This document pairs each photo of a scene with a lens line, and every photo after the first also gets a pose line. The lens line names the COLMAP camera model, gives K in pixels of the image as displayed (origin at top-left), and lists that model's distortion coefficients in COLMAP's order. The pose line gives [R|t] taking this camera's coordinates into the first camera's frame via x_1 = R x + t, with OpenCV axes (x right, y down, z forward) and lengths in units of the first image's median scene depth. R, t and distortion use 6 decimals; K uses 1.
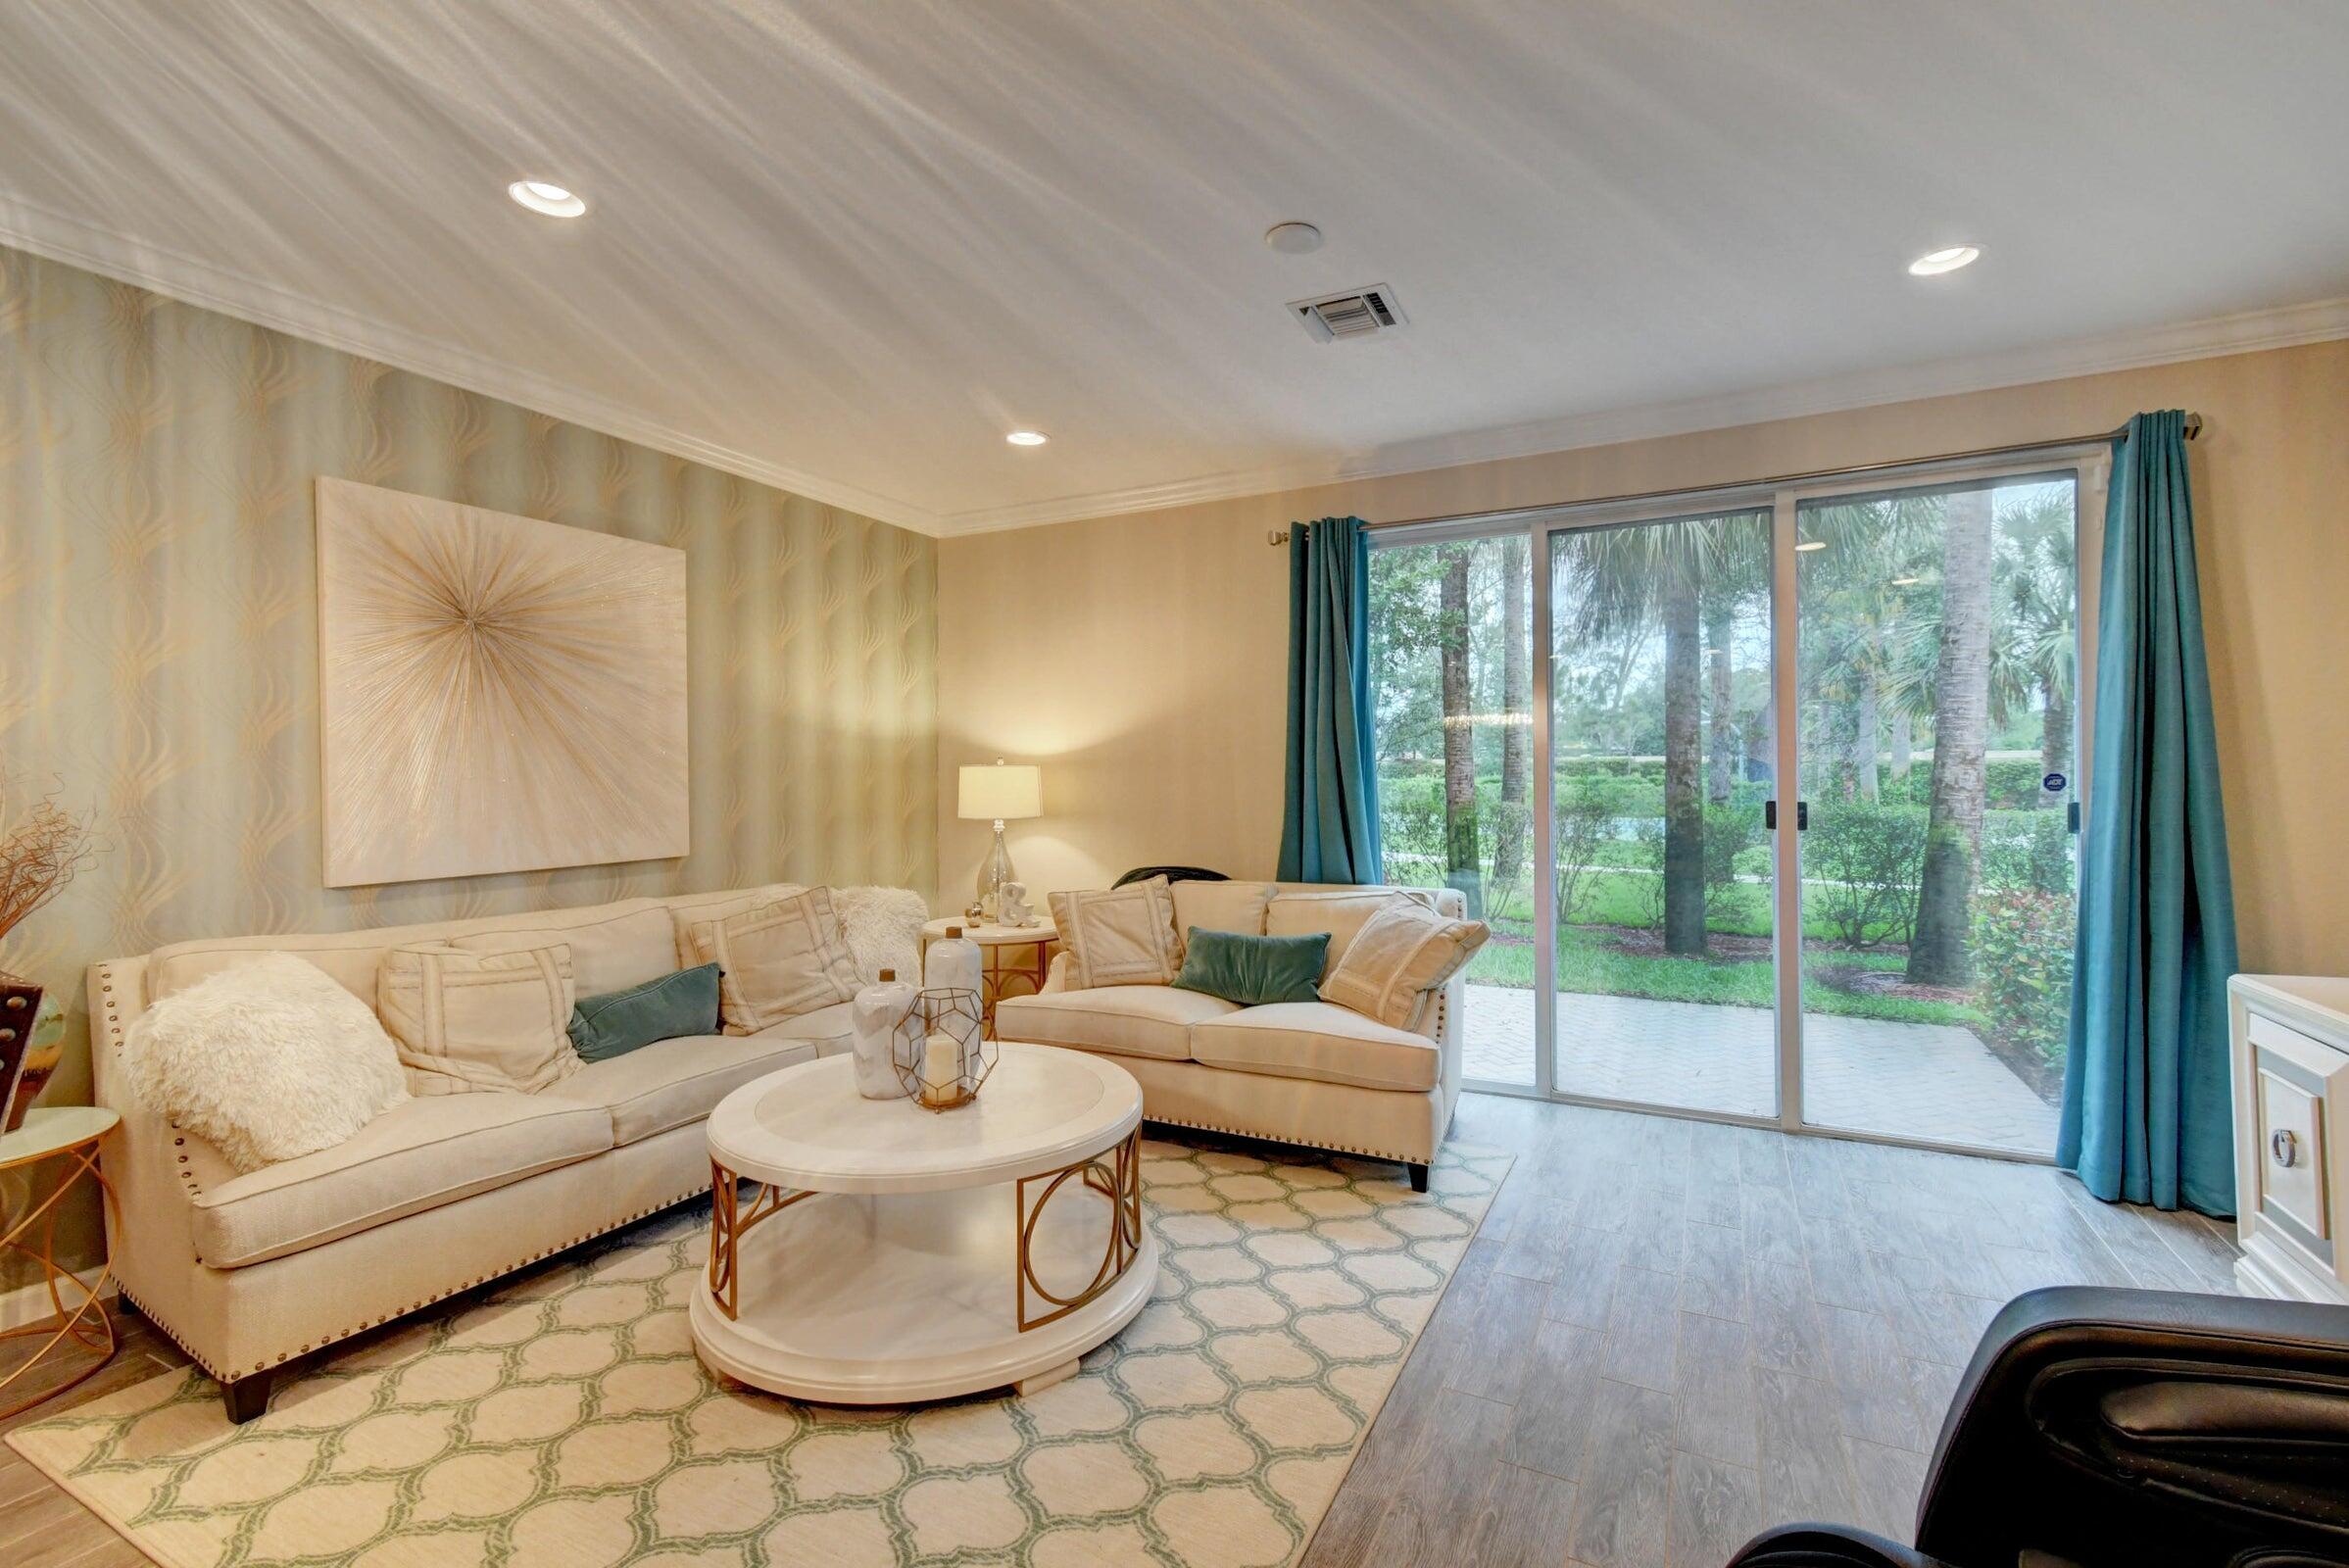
lens RADIAL K [[1039.2, 0, 1176.3], [0, 1039.2, 782.0], [0, 0, 1]] dist [0.002727, -0.001371]
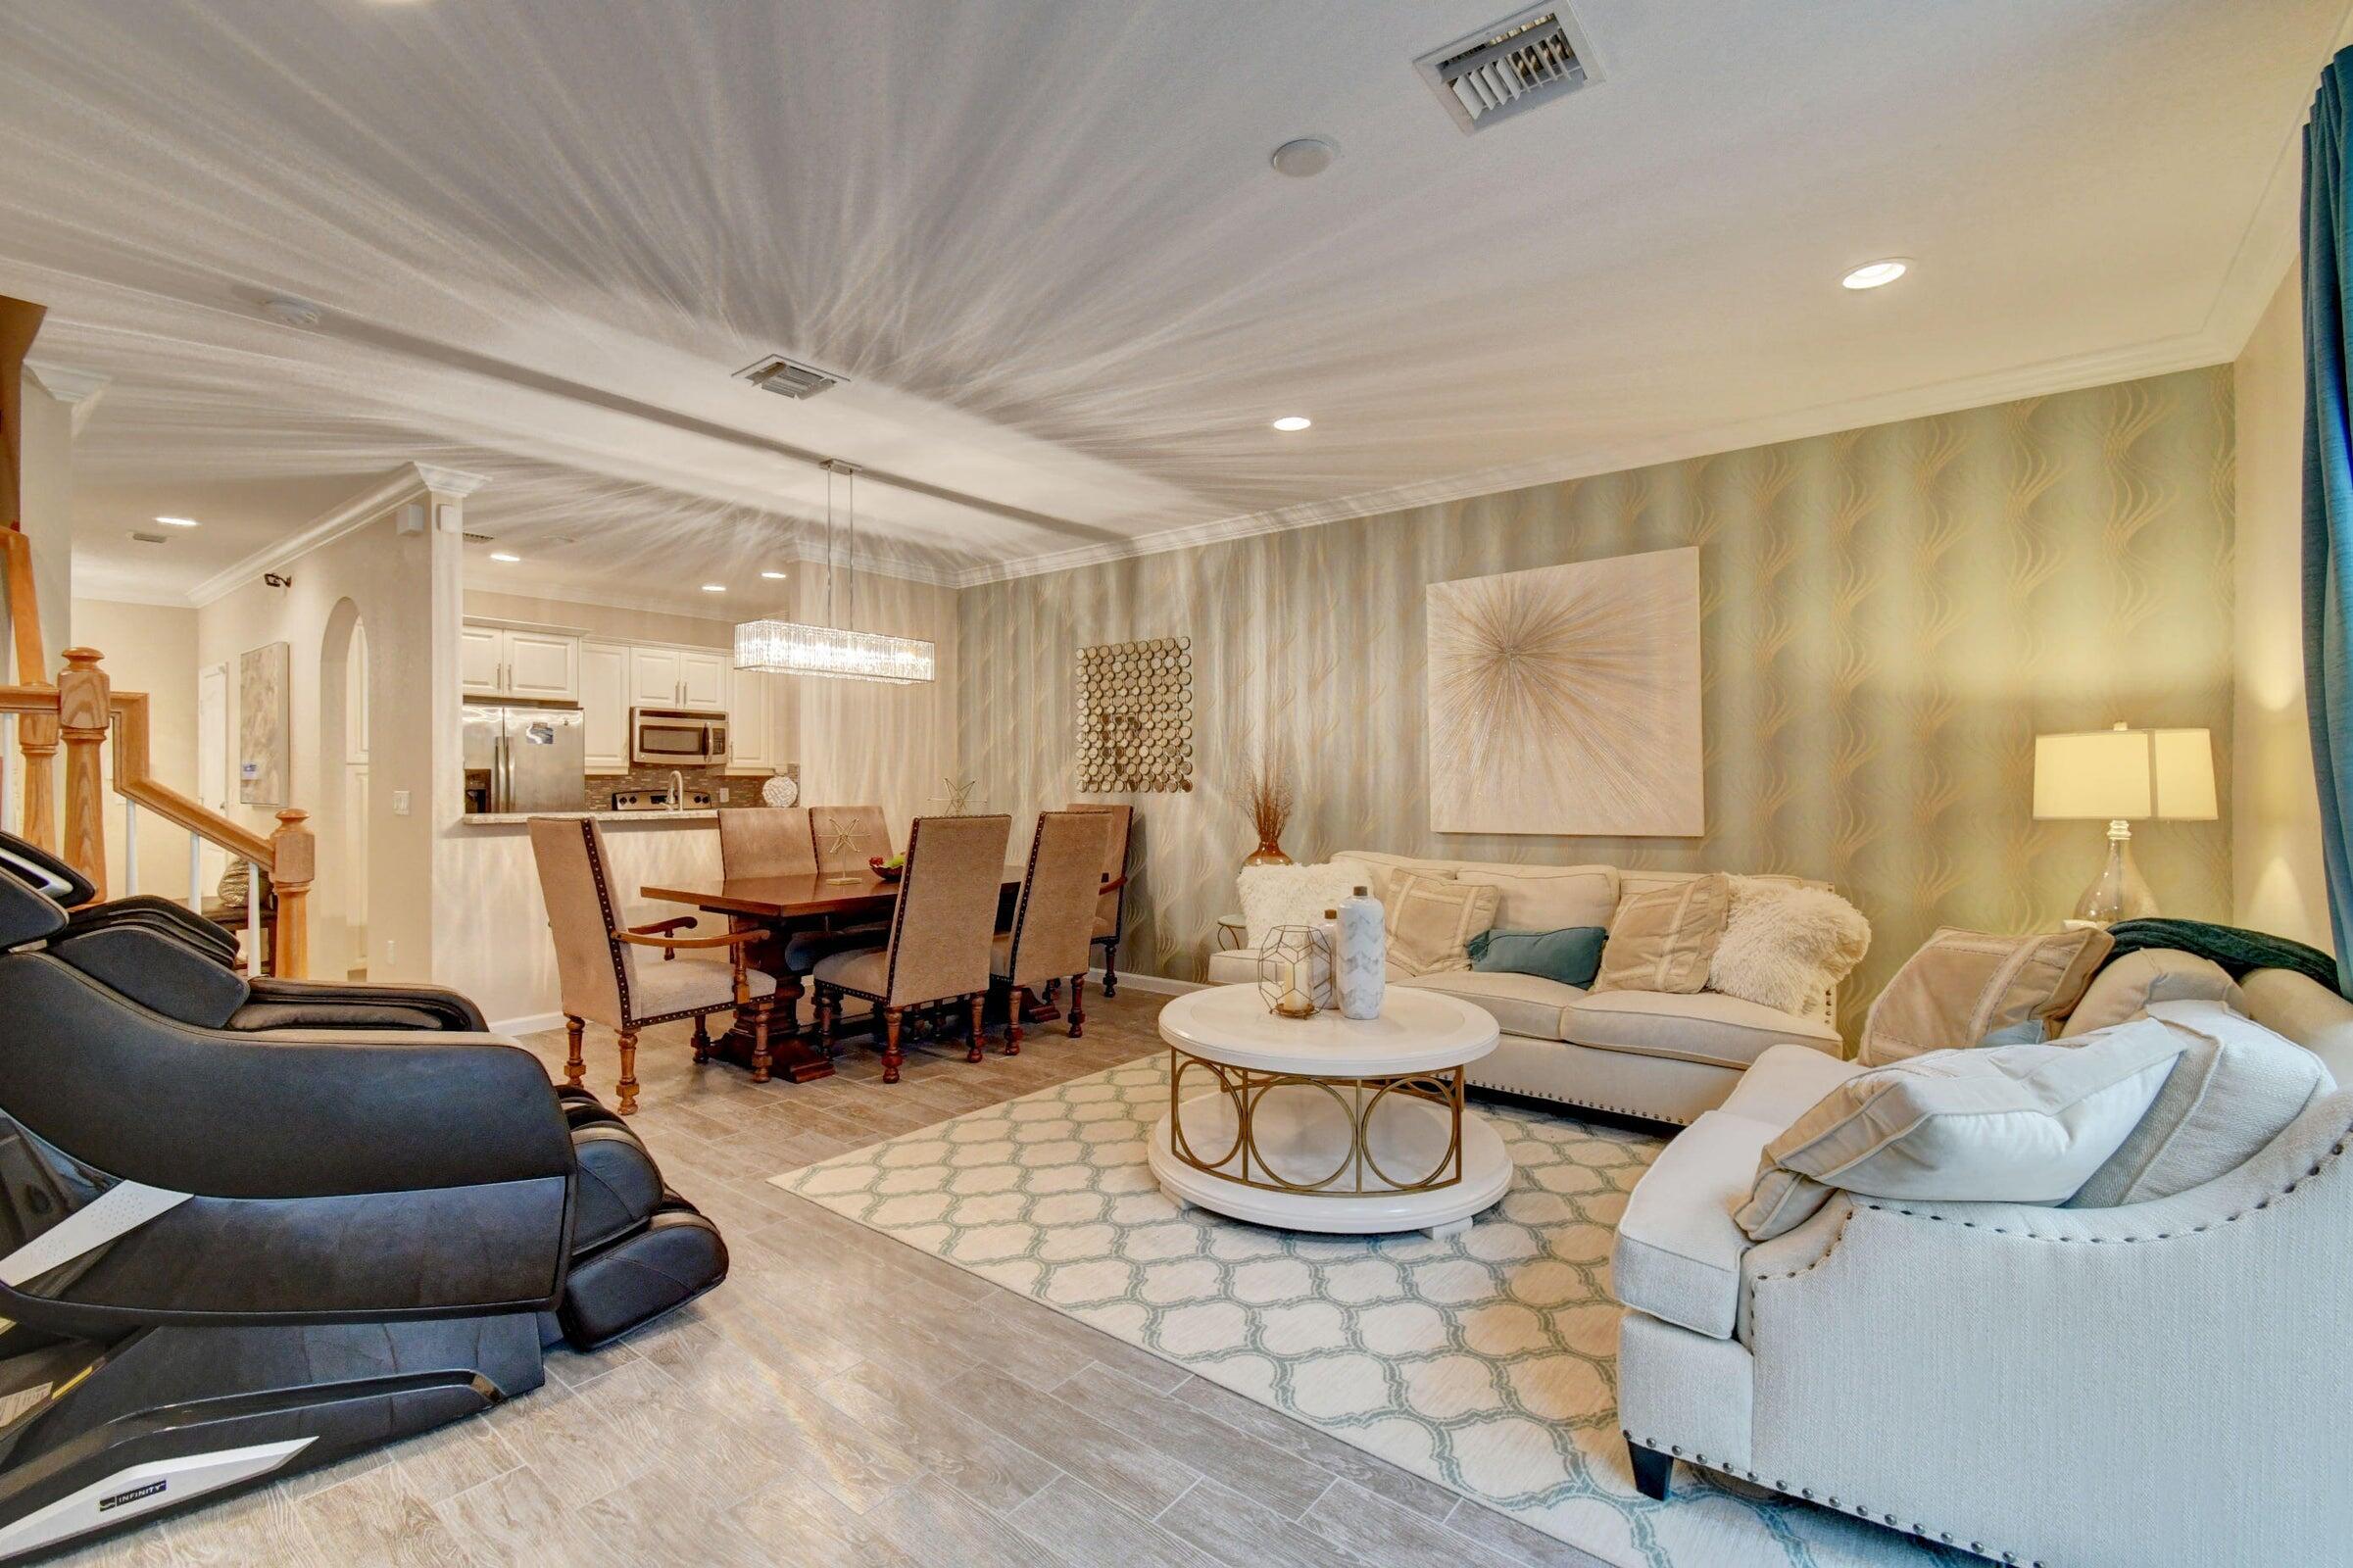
lens RADIAL K [[1041.0, 0, 1178.3], [0, 1041.0, 782.0], [0, 0, 1]] dist [0.002727, -0.001371]
pose [[-0.195261, 0.006170, -0.980732, 0.658987], [0.003035, 0.999979, 0.005687, 0.008743], [0.980747, -0.001866, -0.195276, 0.686414]]
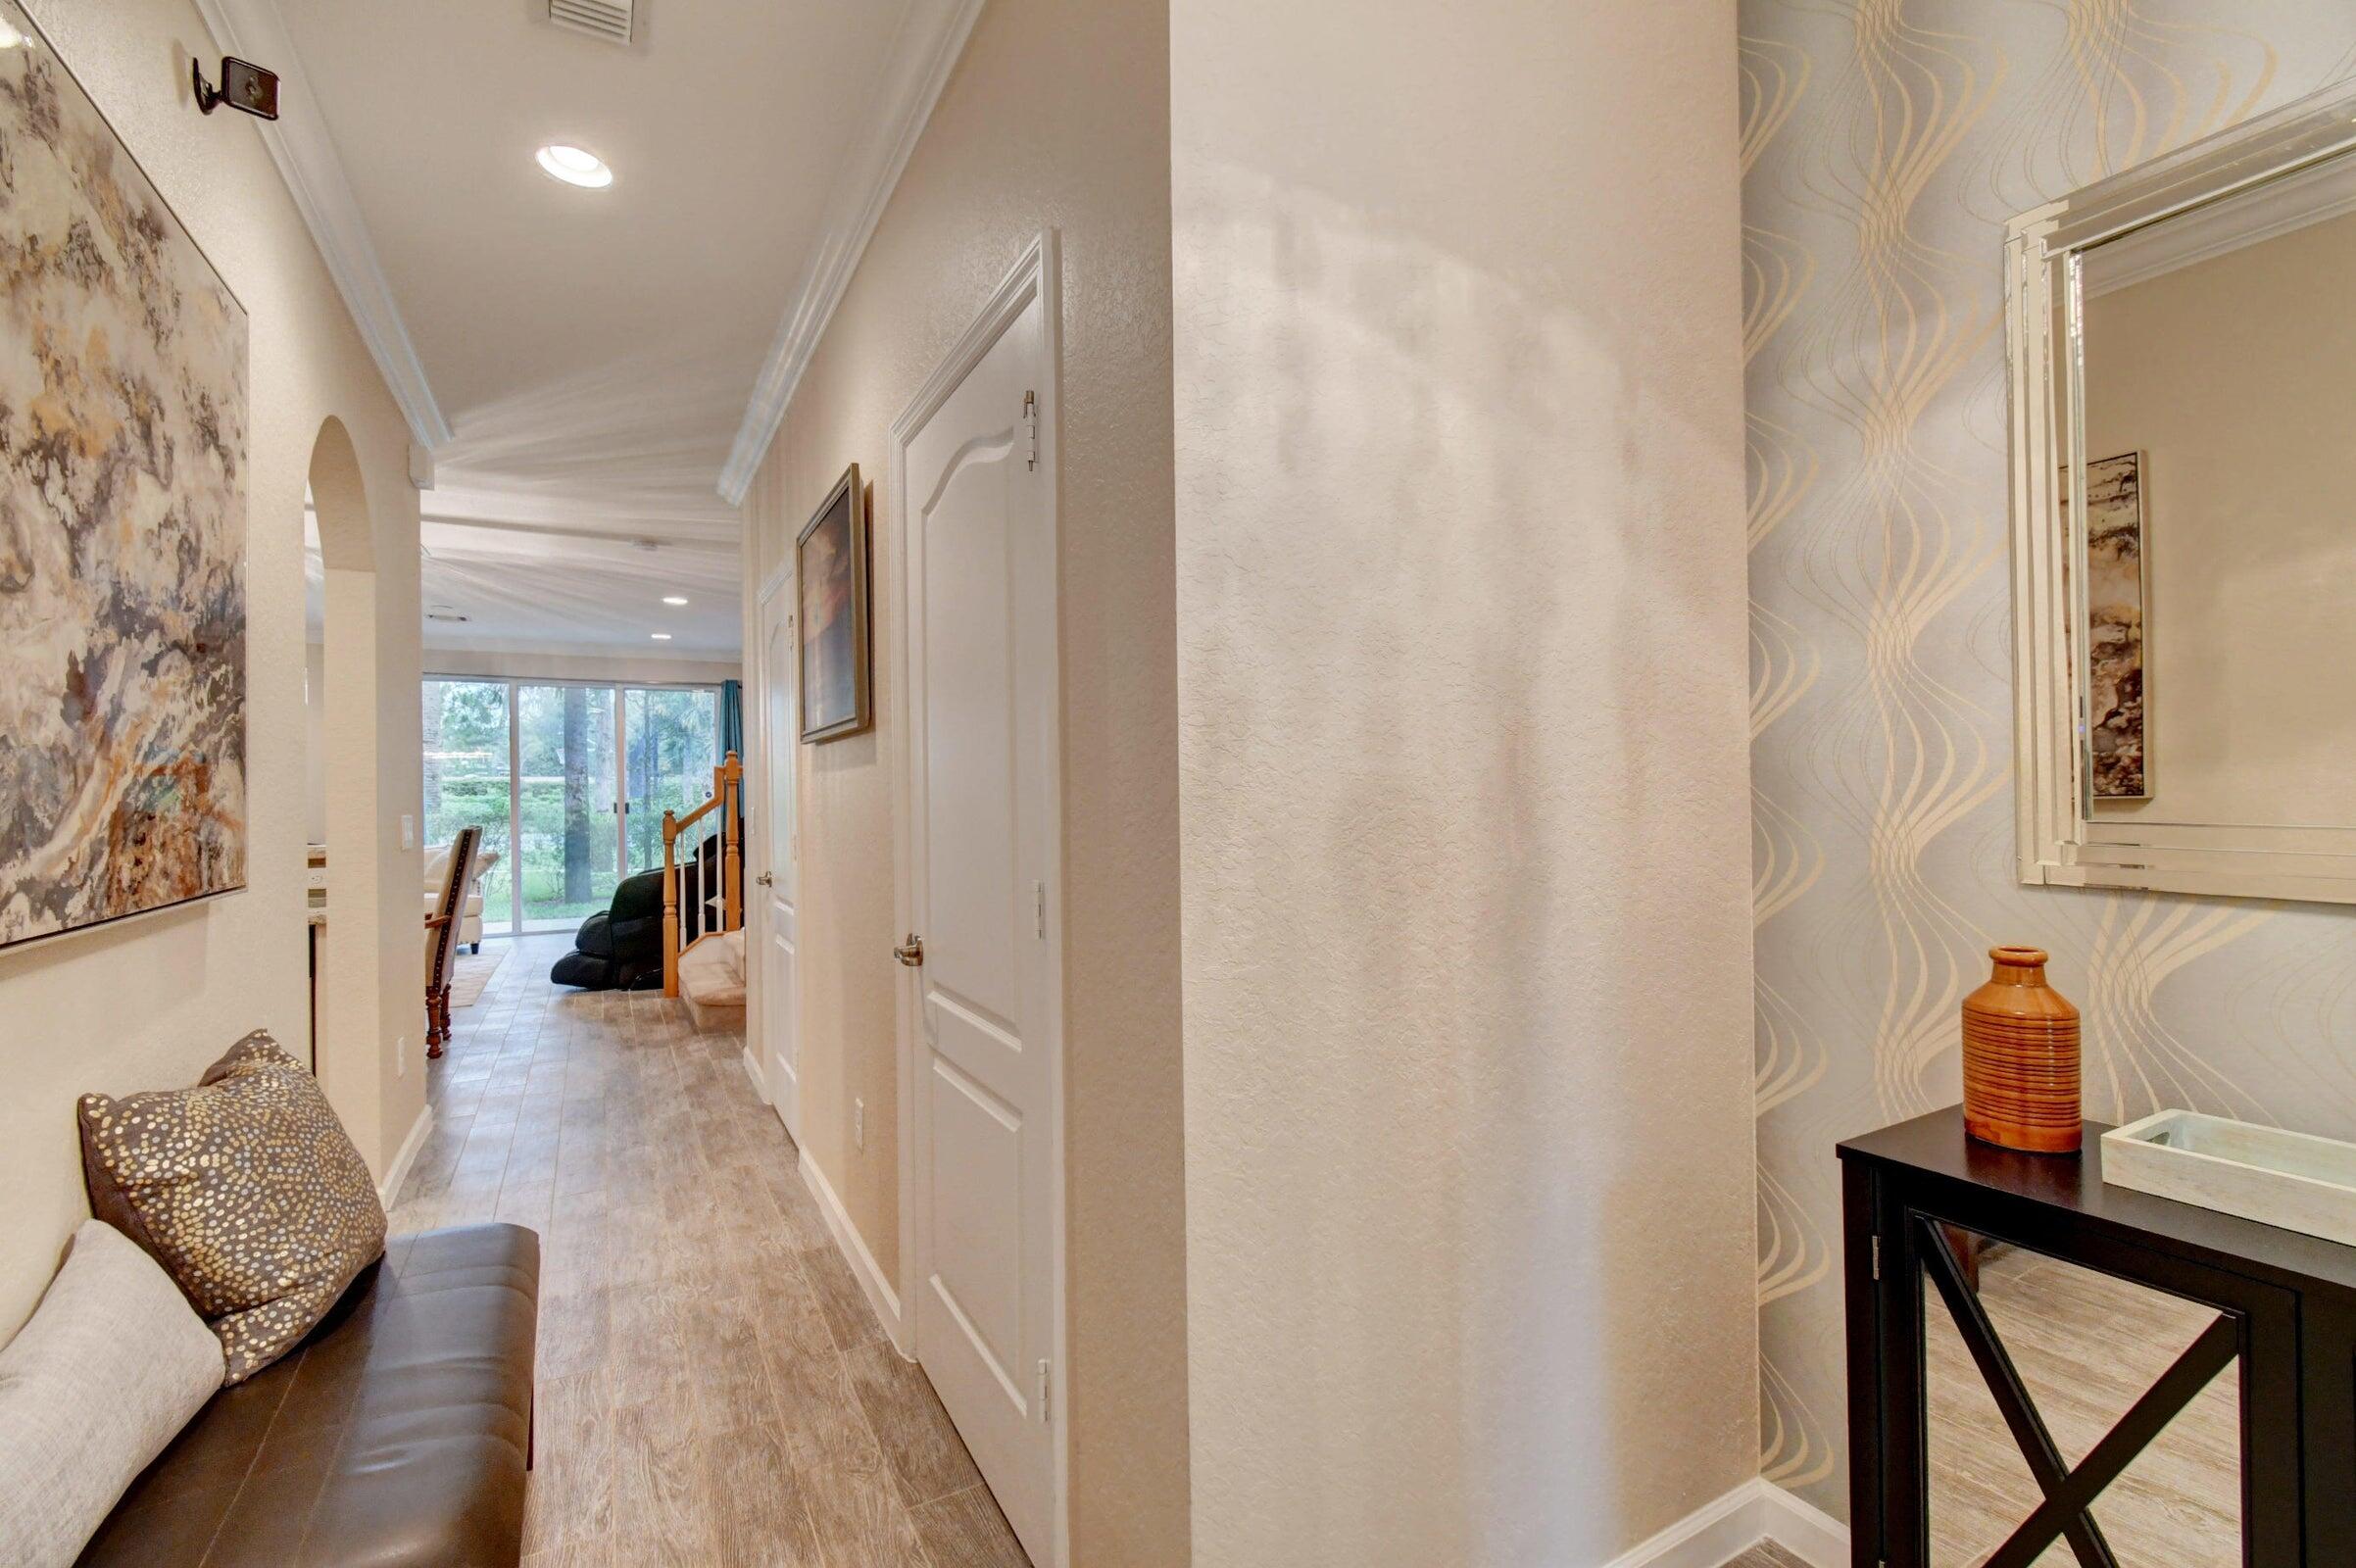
lens RADIAL K [[1042.3, 0, 1179.8], [0, 1042.3, 782.0], [0, 0, 1]] dist [0.002727, -0.001371]
pose [[0.553883, 0.005053, 0.832579, -0.786617], [0.010208, 0.999865, -0.012859, 0.014032], [-0.832532, 0.015621, 0.553757, -1.555412]]
